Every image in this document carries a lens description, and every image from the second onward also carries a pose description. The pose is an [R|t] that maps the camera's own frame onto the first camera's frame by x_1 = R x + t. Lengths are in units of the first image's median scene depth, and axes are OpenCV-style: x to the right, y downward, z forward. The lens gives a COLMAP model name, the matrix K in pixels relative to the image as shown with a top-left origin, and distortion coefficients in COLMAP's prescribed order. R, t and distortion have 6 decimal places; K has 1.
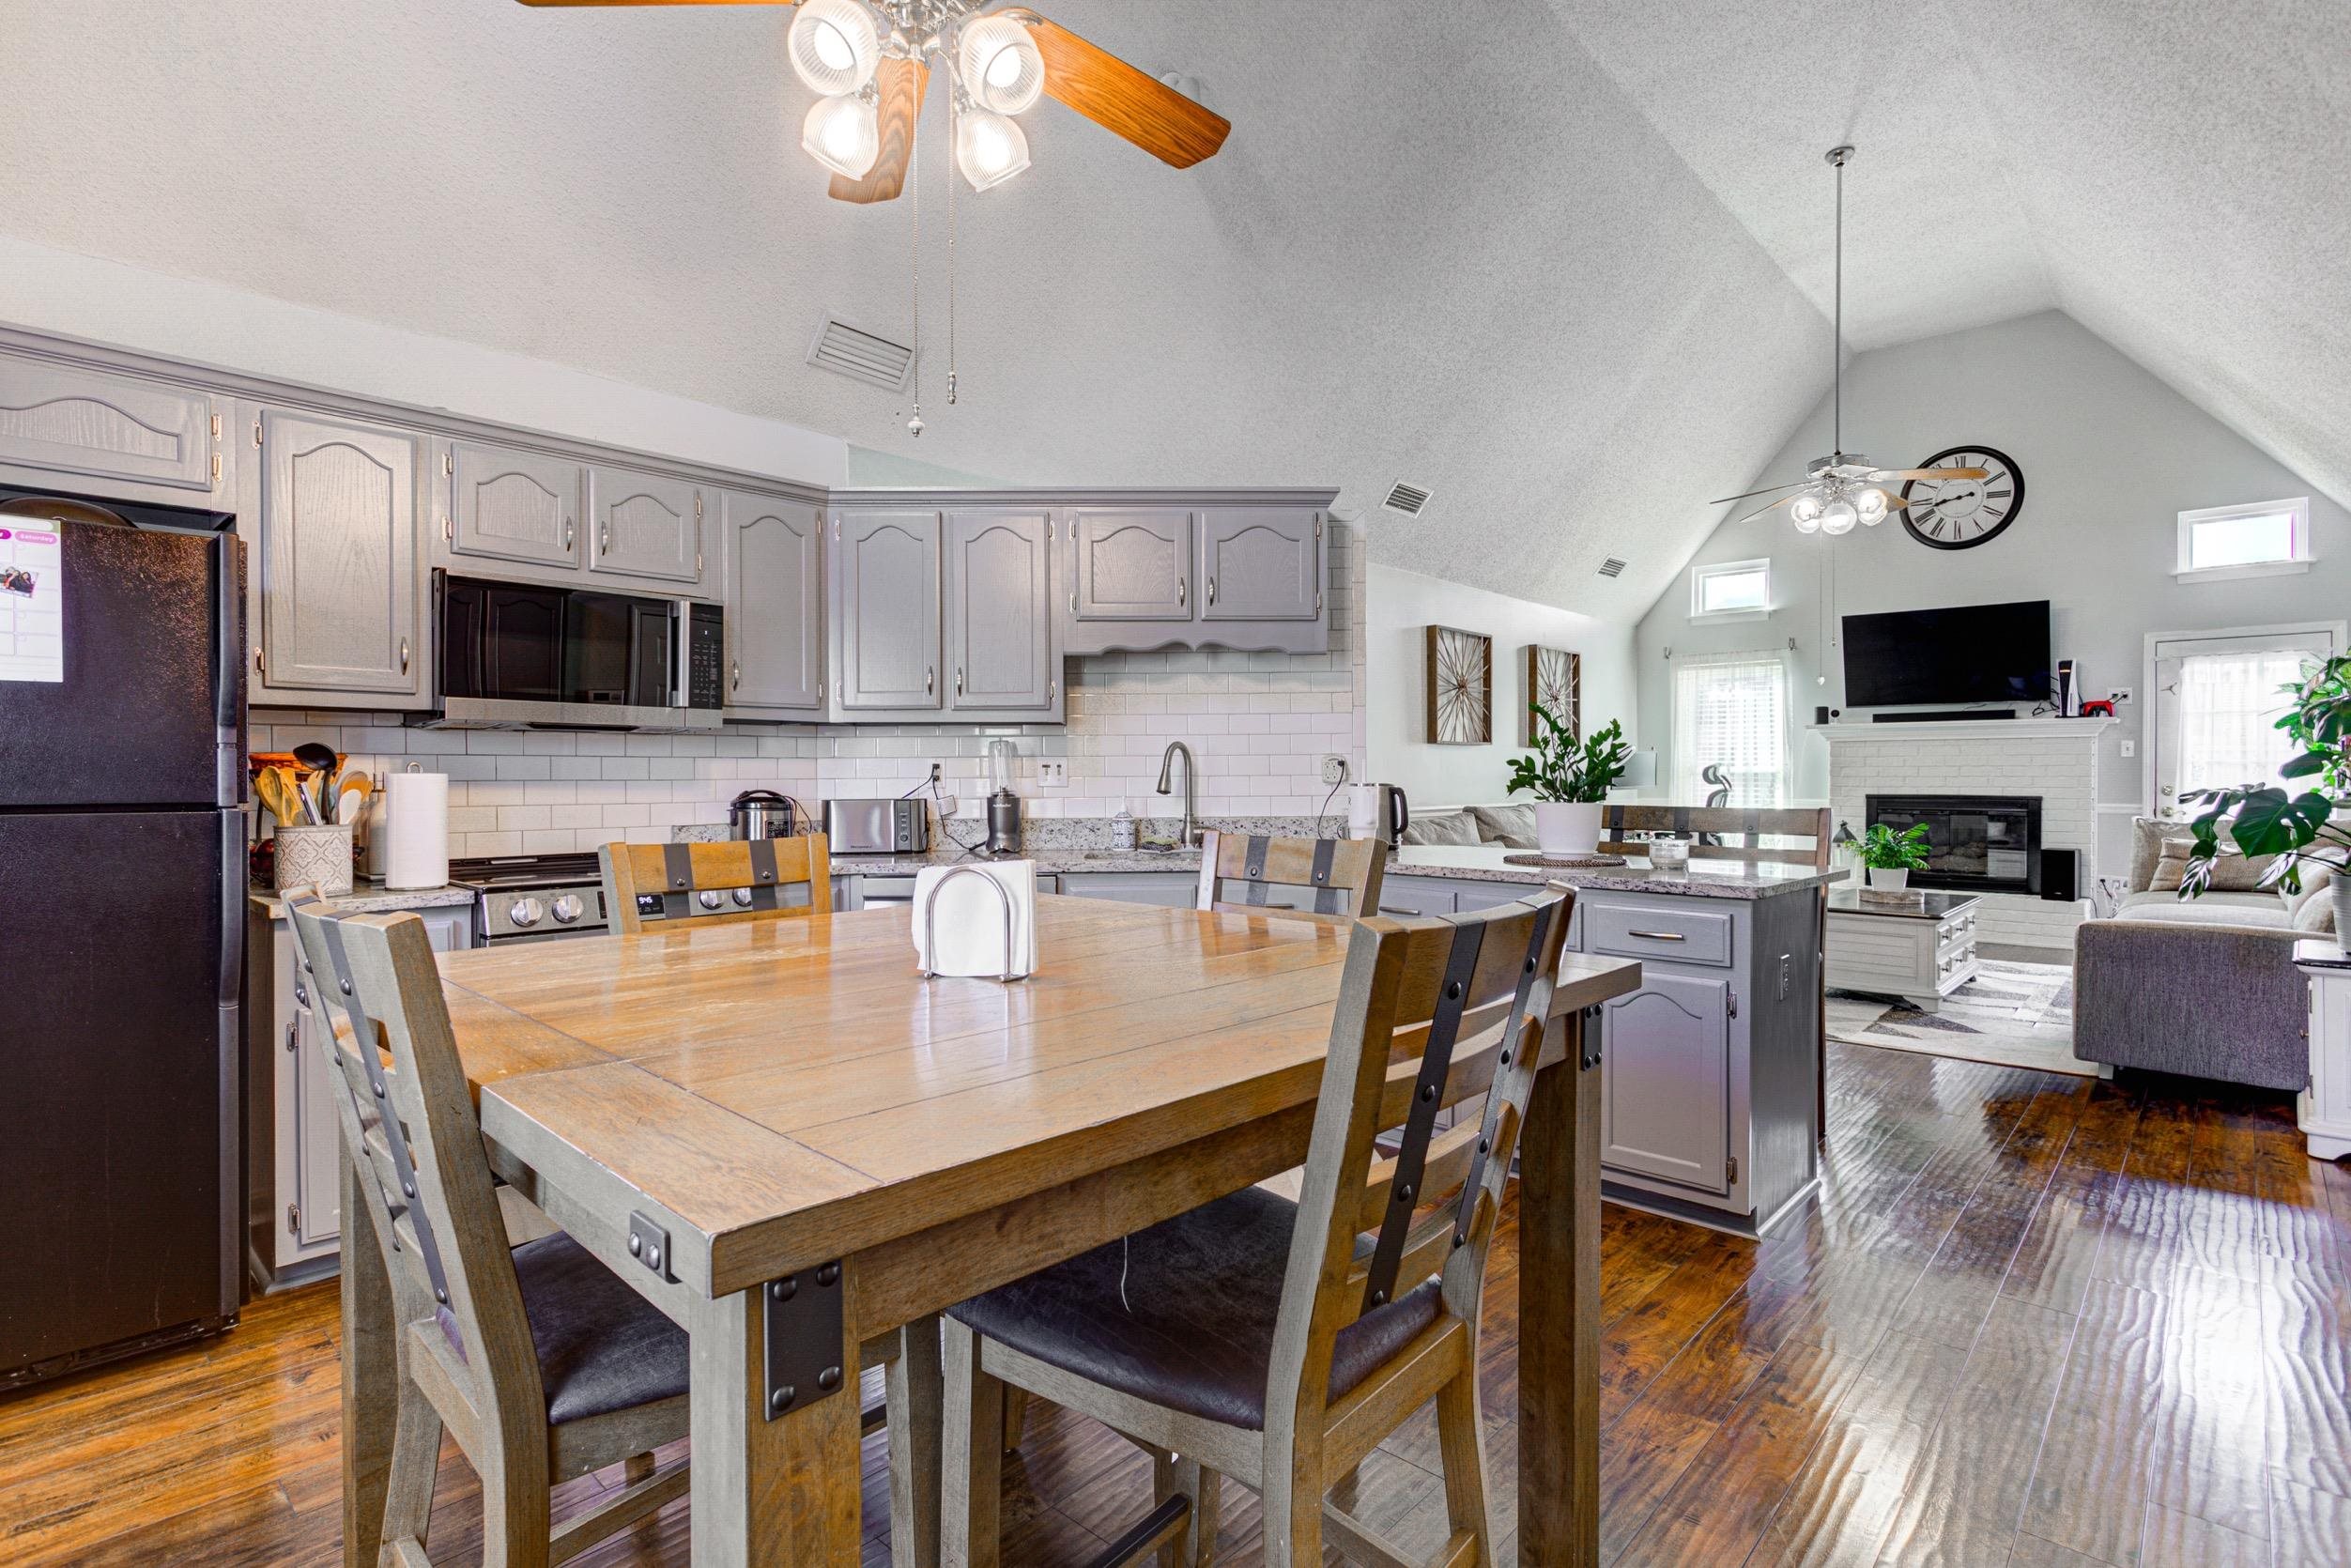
lens RADIAL K [[1146.7, 0, 1171.0], [0, 1146.7, 782.3], [0, 0, 1]] dist [-0.003368, 0.002598]
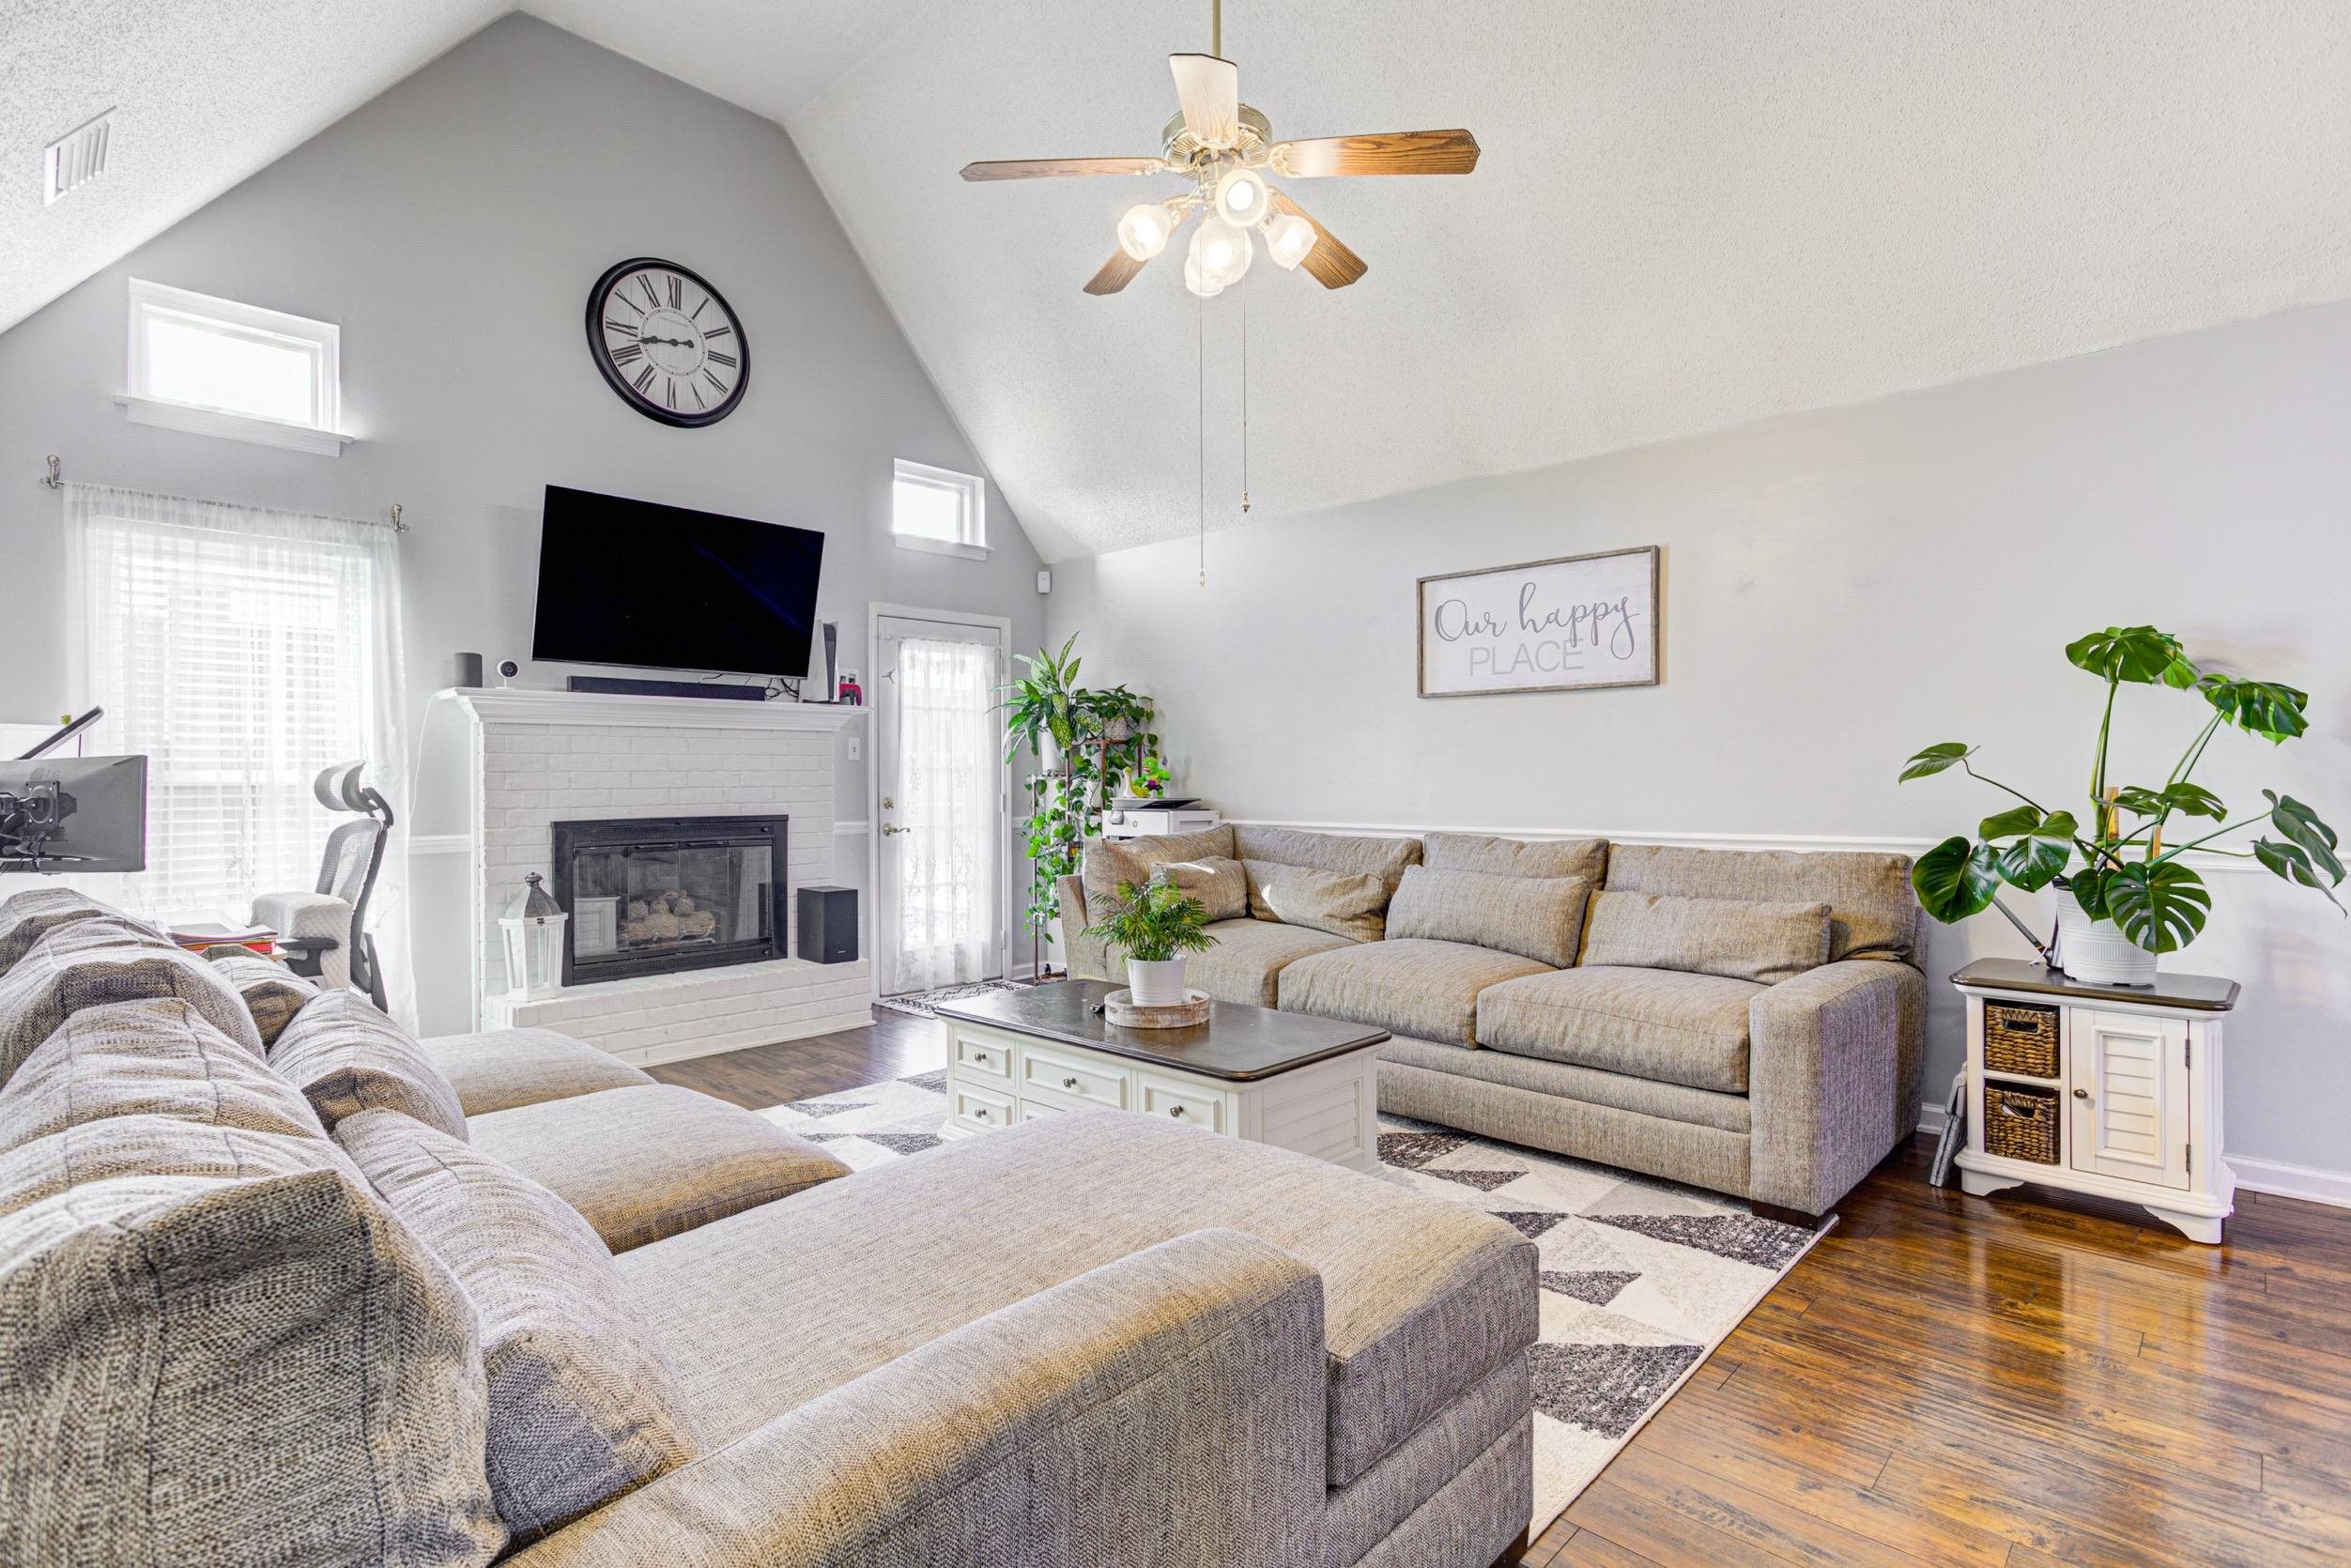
lens RADIAL K [[1146.7, 0, 1176.3], [0, 1146.7, 780.6], [0, 0, 1]] dist [-0.003368, 0.002598]
pose [[0.022056, 0.001207, 0.999756, 0.070017], [0.018247, 0.999832, -0.001610, -0.003057], [-0.999590, 0.018278, 0.022030, 0.742332]]
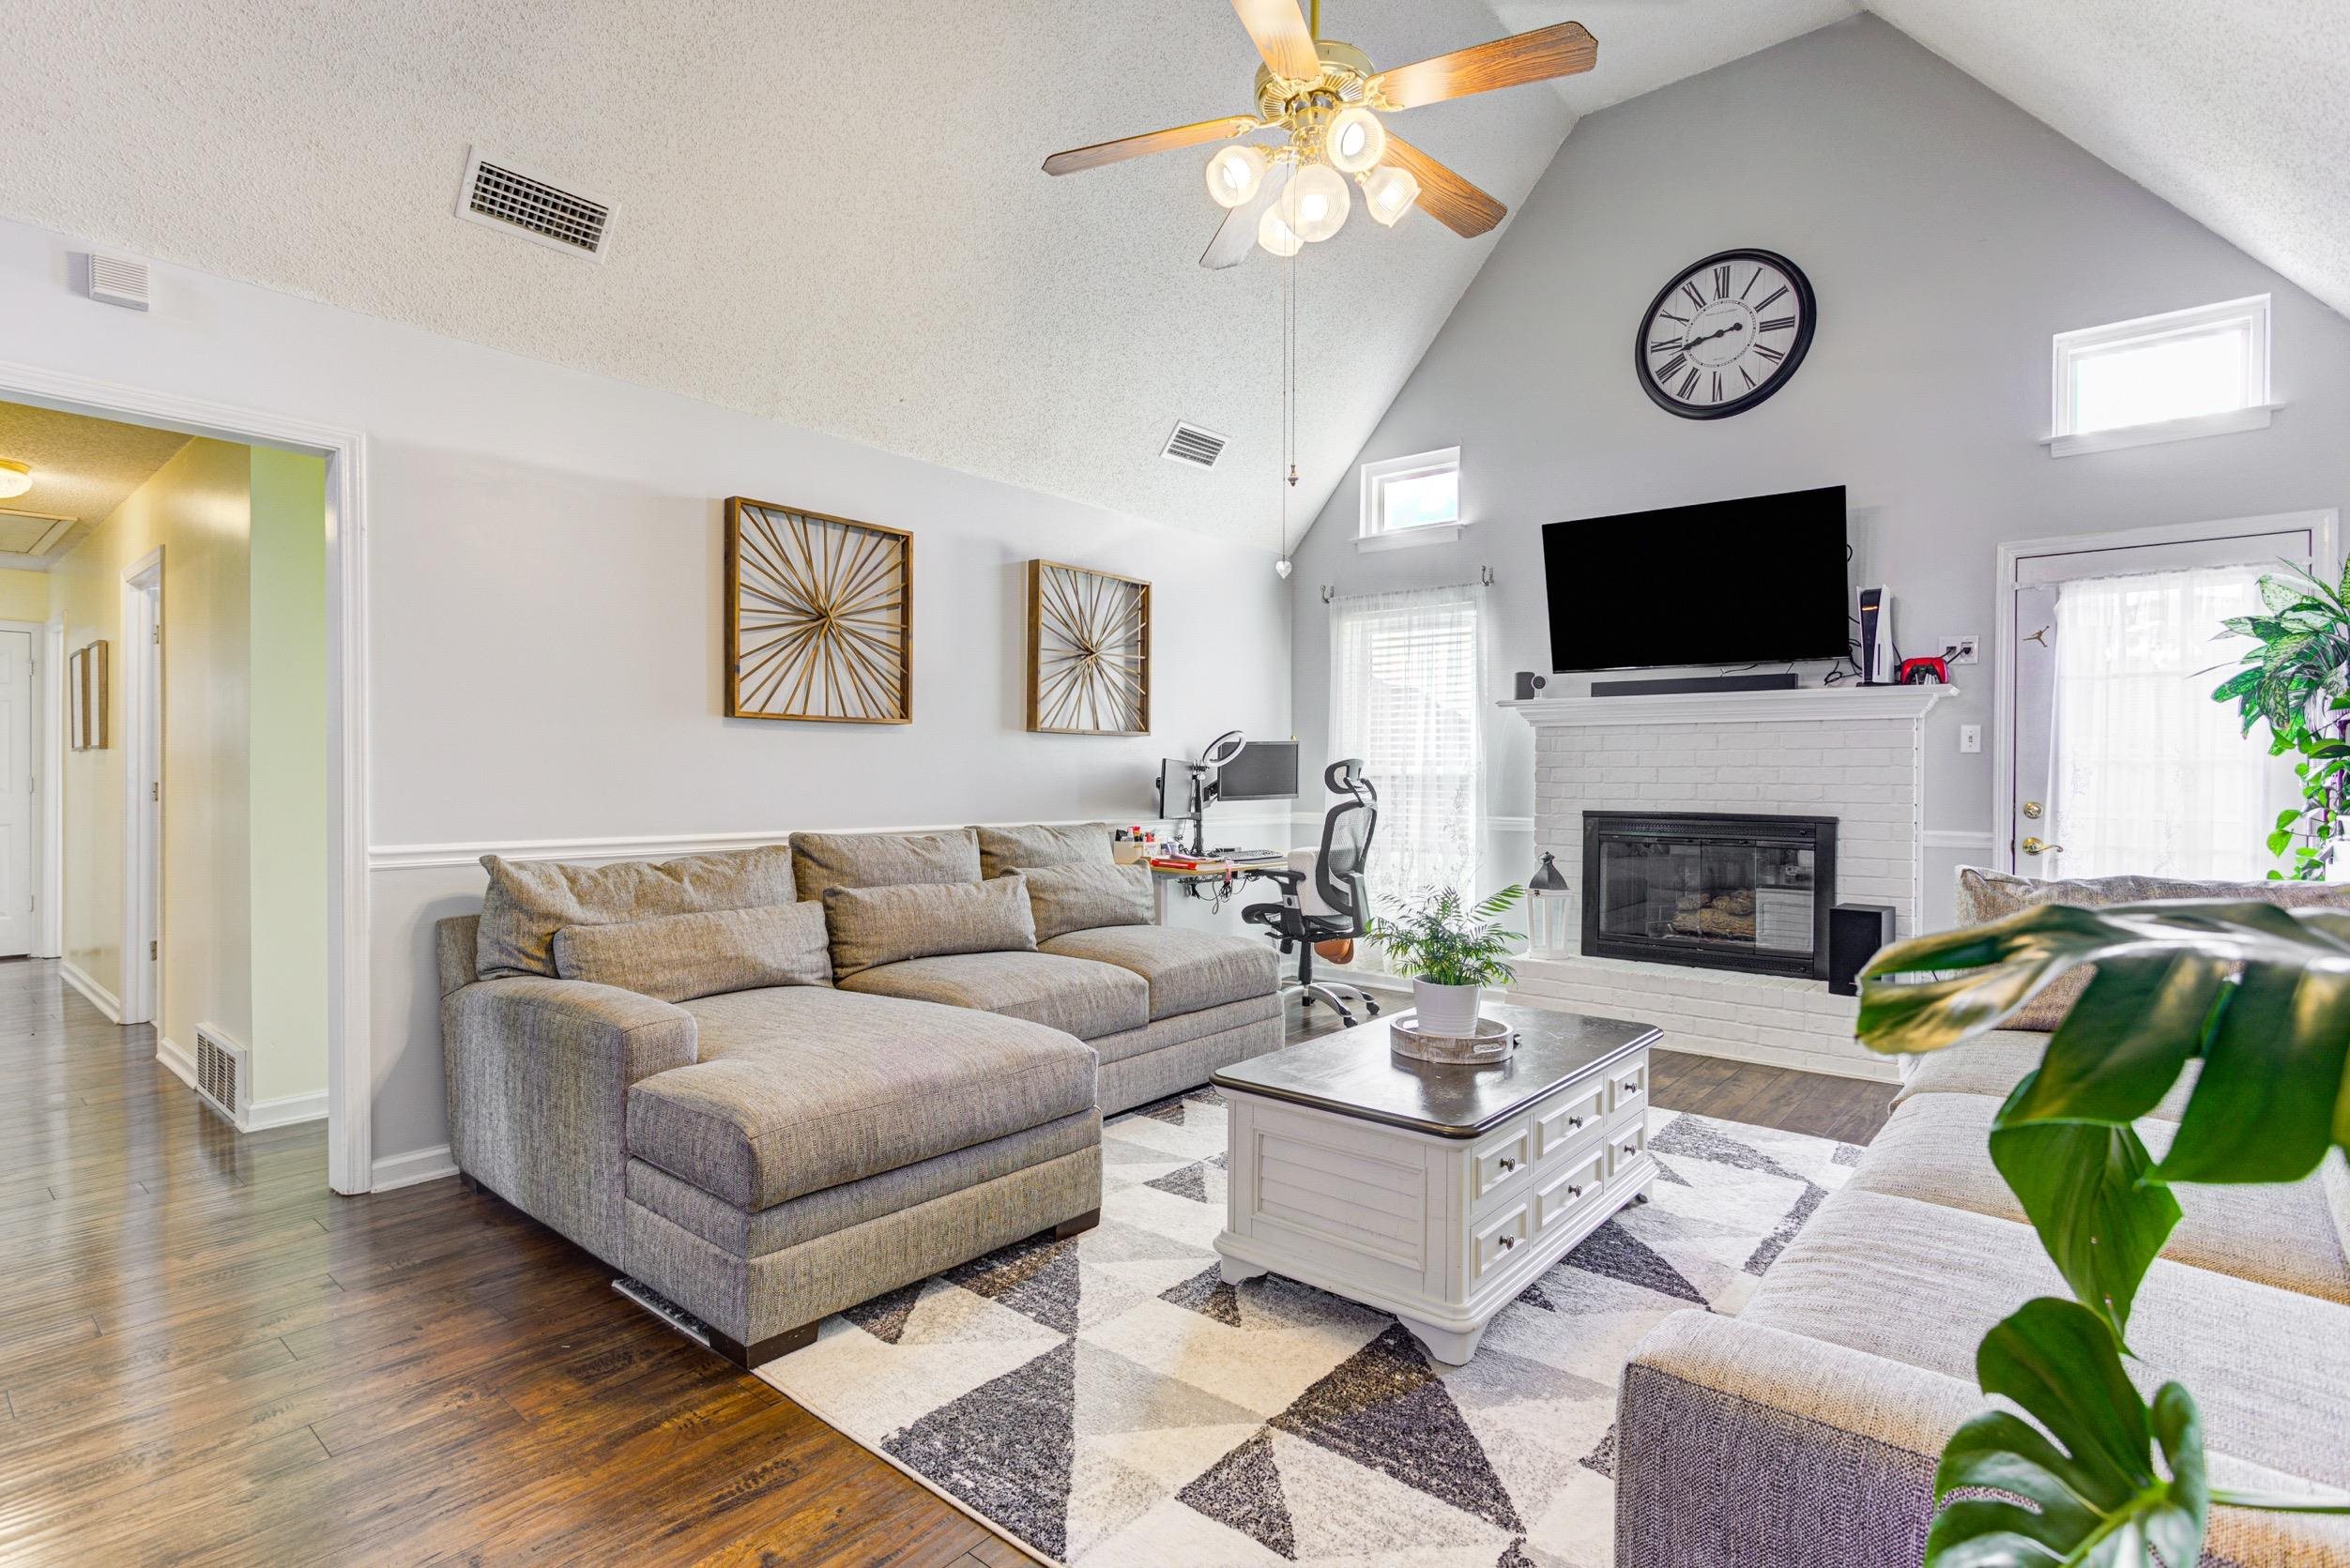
lens RADIAL K [[1146.1, 0, 1181.0], [0, 1146.1, 782.5], [0, 0, 1]] dist [-0.003368, 0.002598]
pose [[0.999228, 0.011400, 0.037587, 0.389860], [-0.011134, 0.999912, -0.007268, 0.002169], [-0.037667, 0.006844, 0.999267, 0.407872]]
